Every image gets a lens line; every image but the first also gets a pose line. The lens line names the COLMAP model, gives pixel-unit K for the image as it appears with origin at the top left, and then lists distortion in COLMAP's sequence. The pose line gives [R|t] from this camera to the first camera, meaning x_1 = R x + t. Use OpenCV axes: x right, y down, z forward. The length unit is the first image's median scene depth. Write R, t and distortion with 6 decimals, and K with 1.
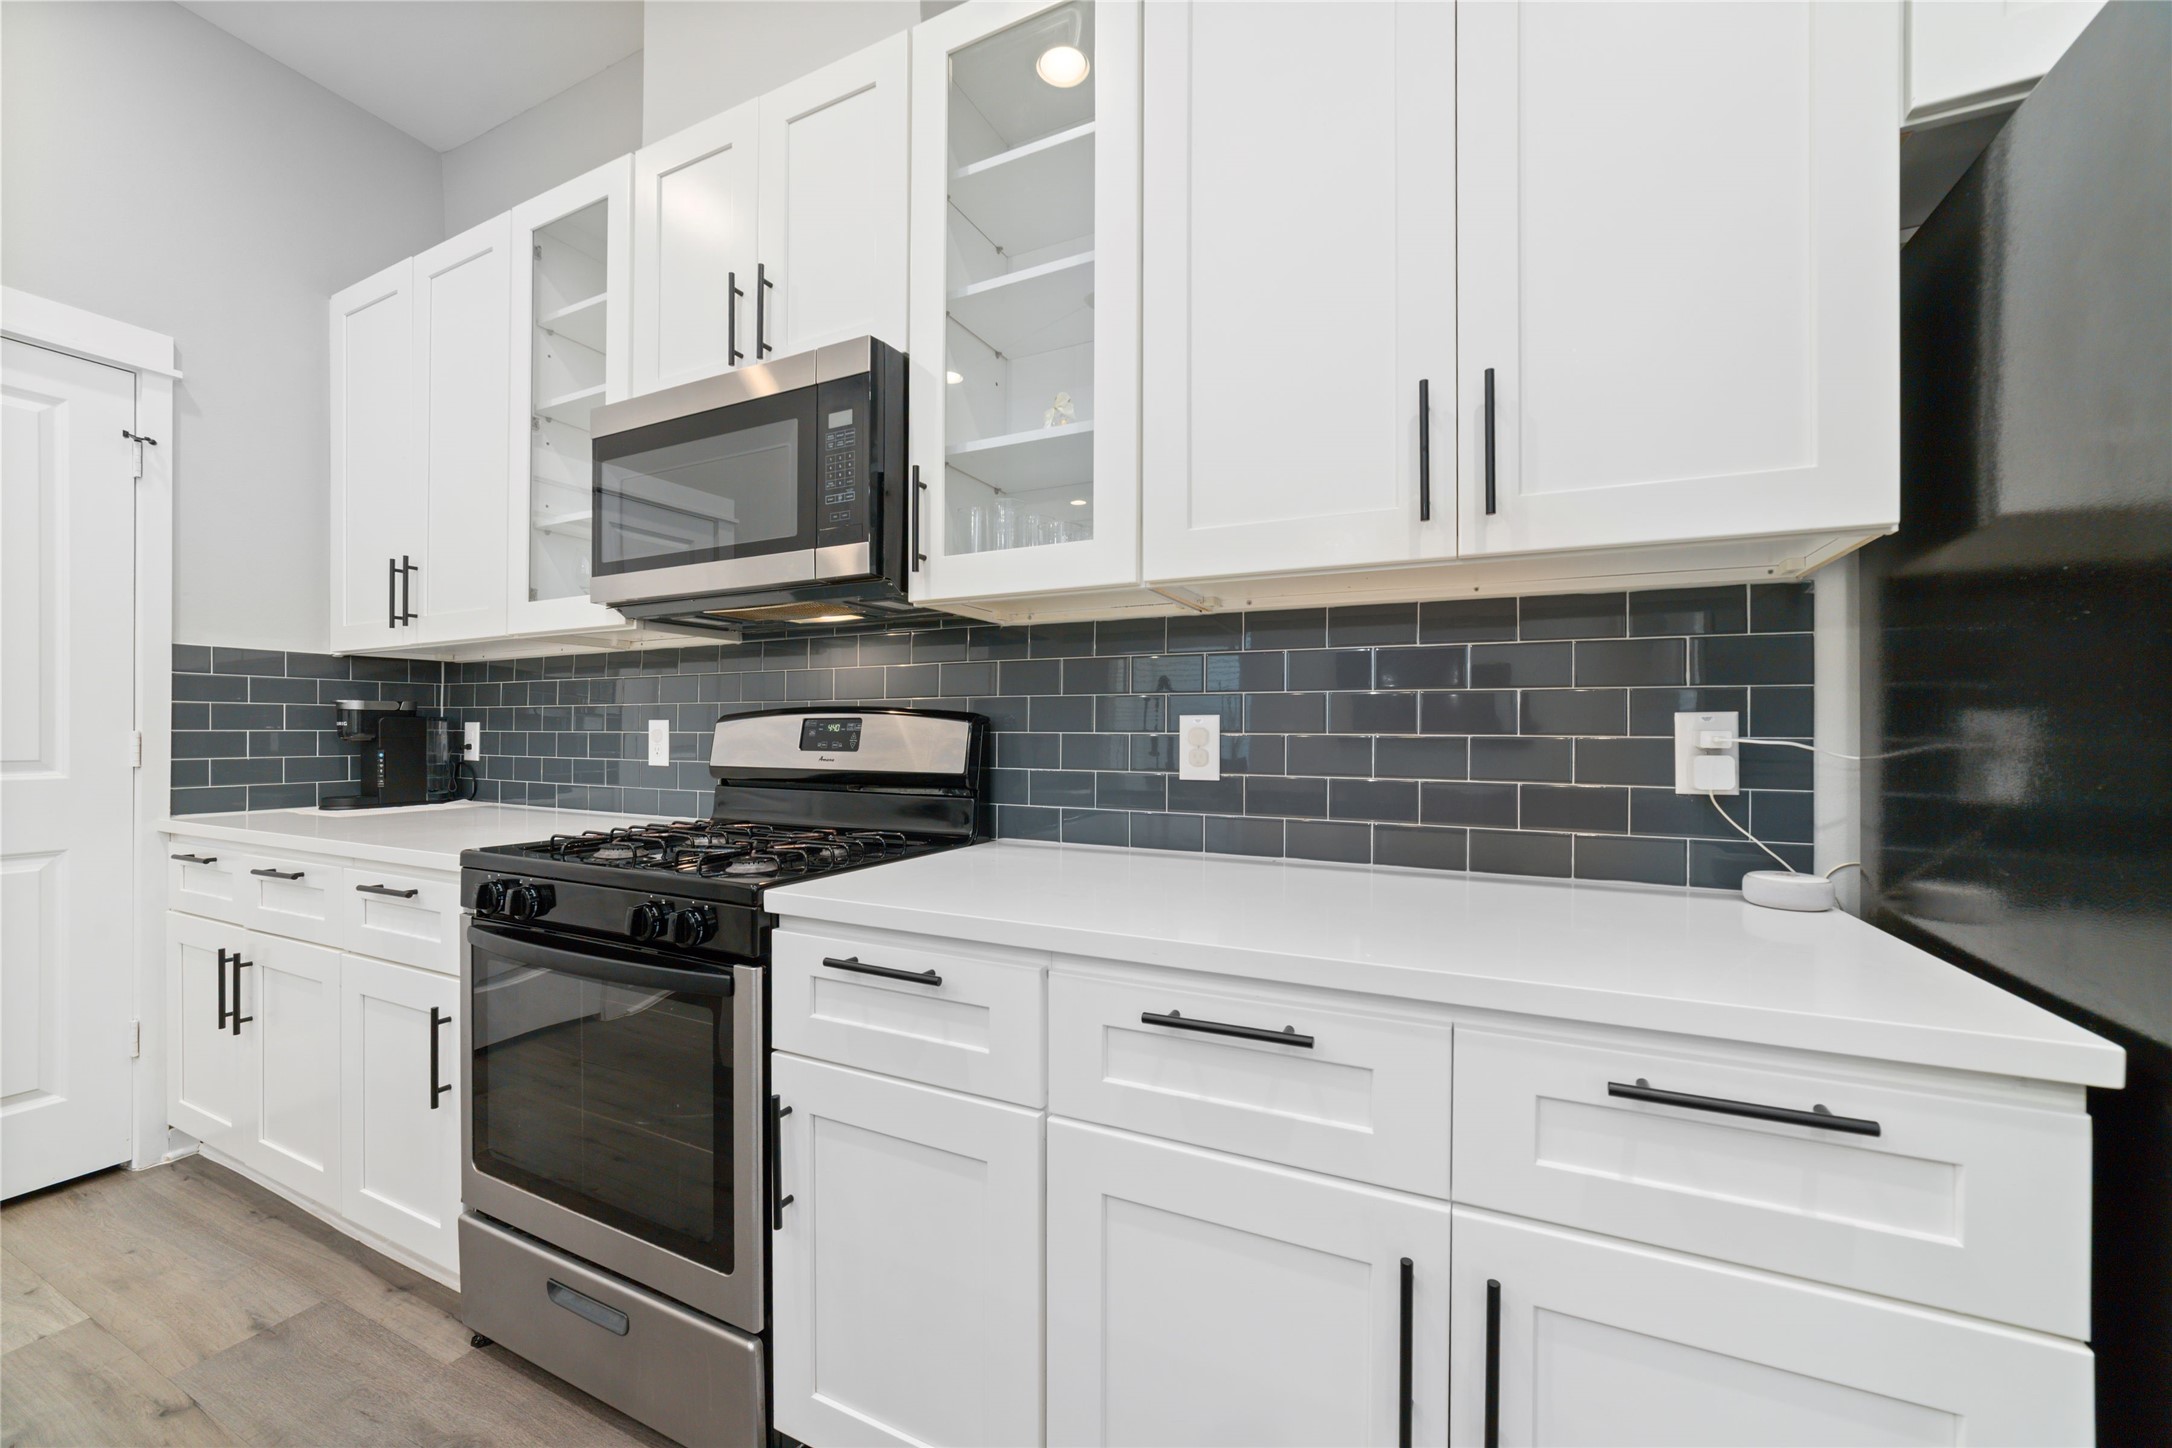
lens RADIAL K [[815.4, 0, 1087.7], [0, 815.4, 731.4], [0, 0, 1]] dist [0.001352, 0.000388]
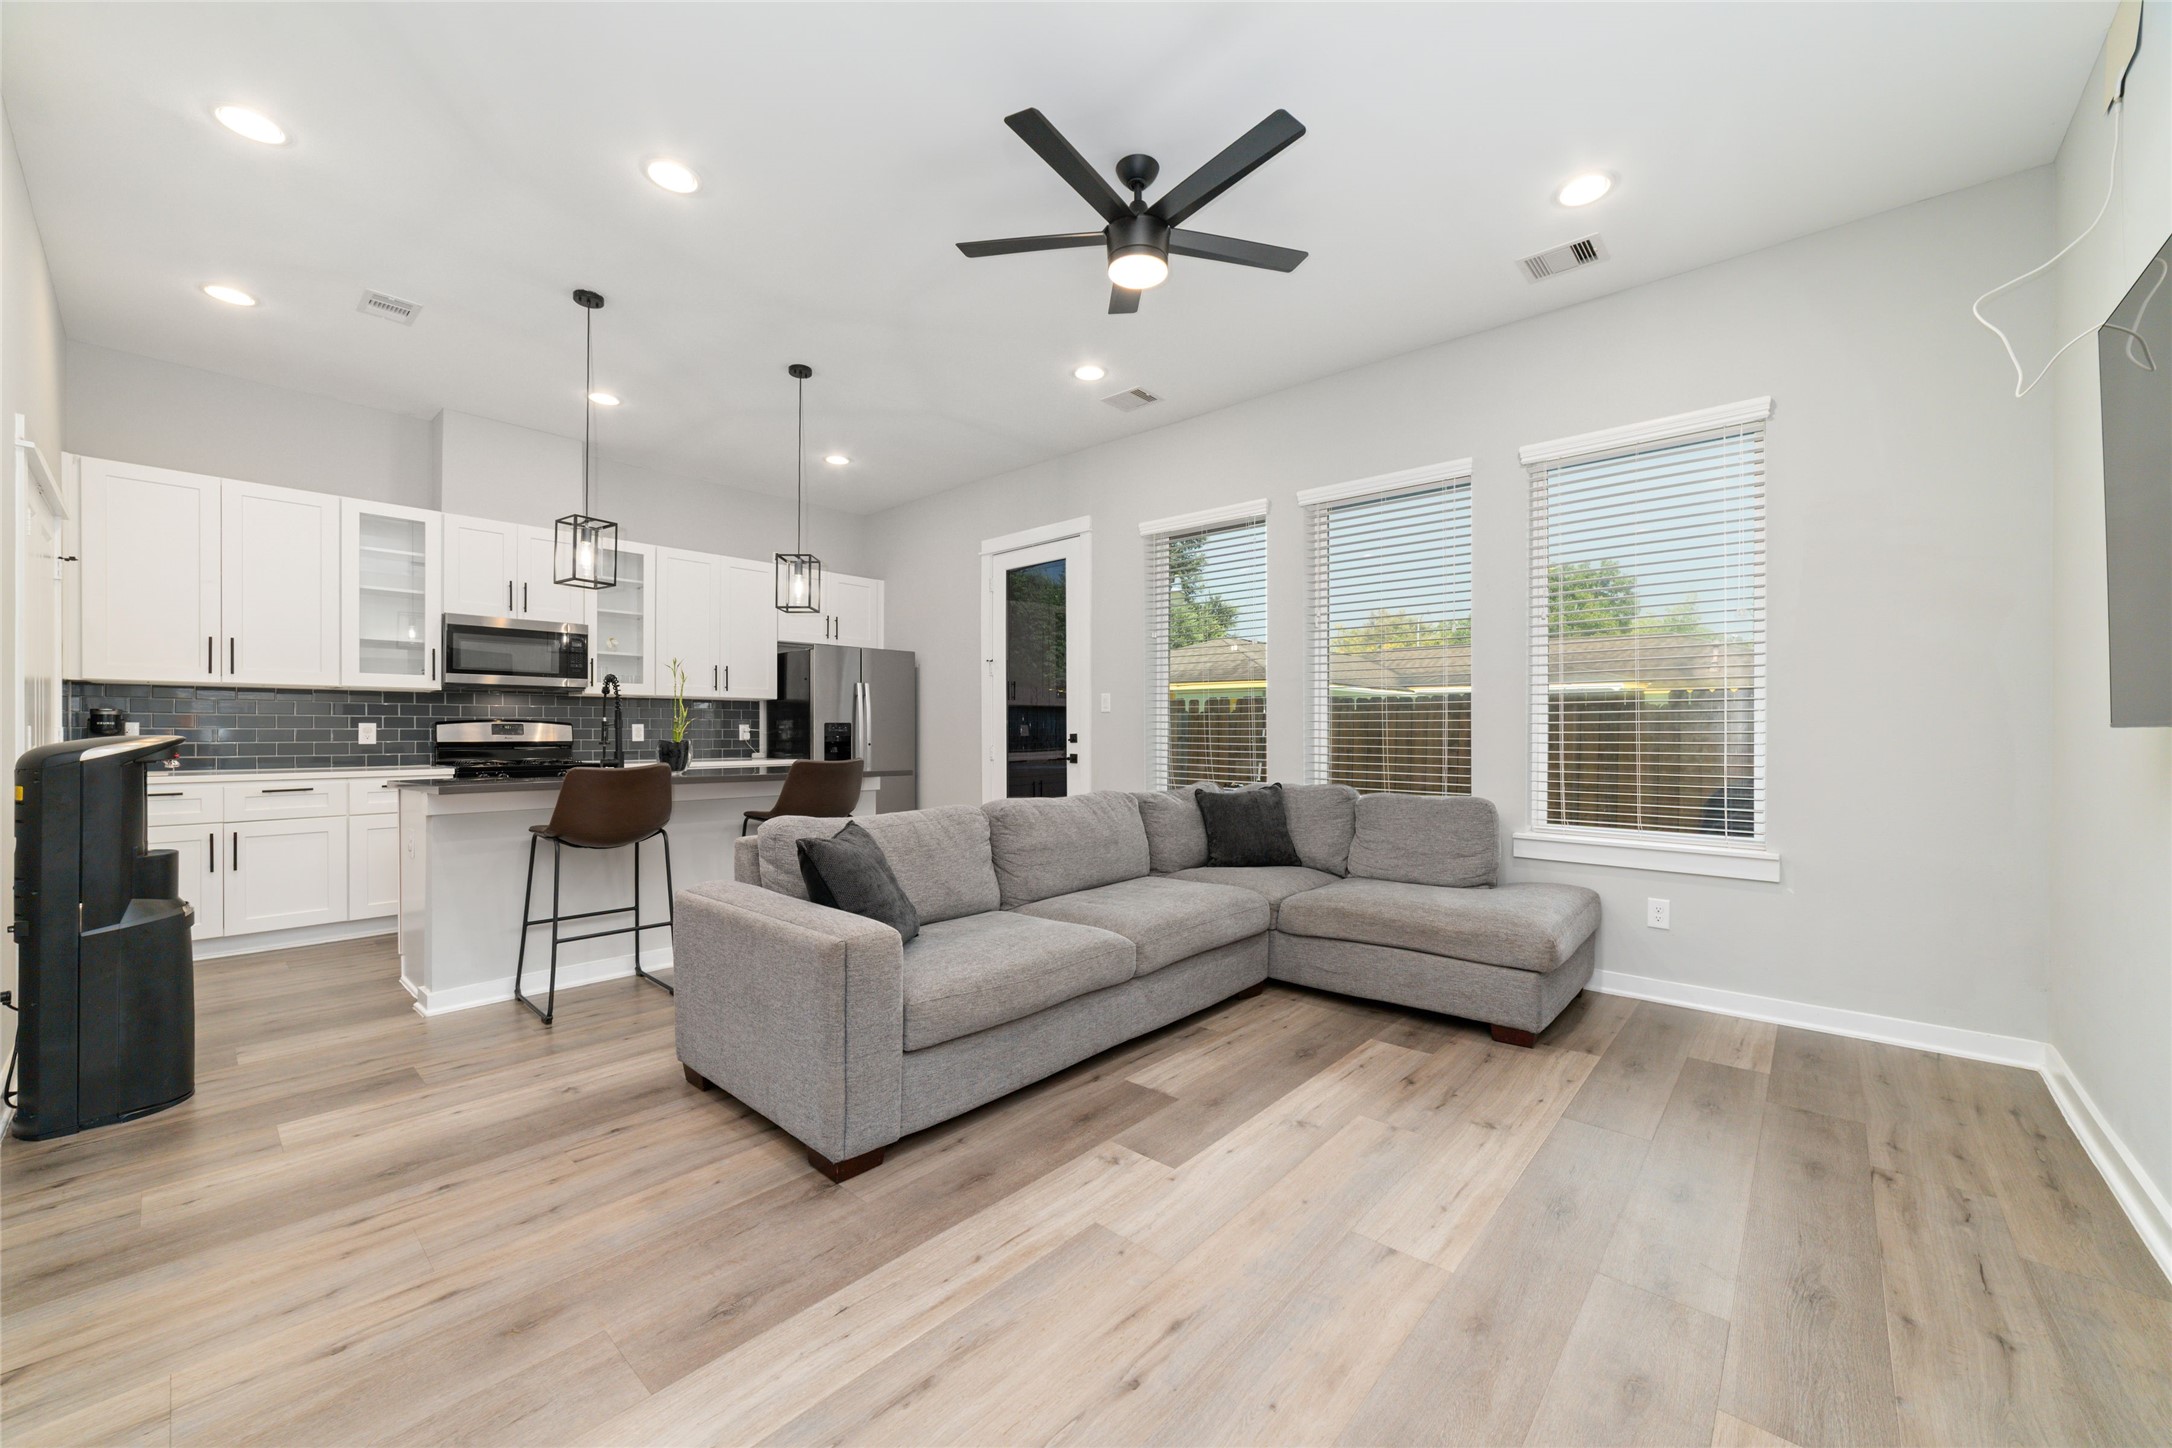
lens RADIAL K [[815.4, 0, 1087.7], [0, 815.4, 731.4], [0, 0, 1]] dist [0.001352, 0.000388]
pose [[0.284956, -0.003580, 0.958534, -3.556394], [0.001466, 0.999993, 0.003299, 0.006785], [-0.958540, 0.000465, 0.284959, -2.553327]]
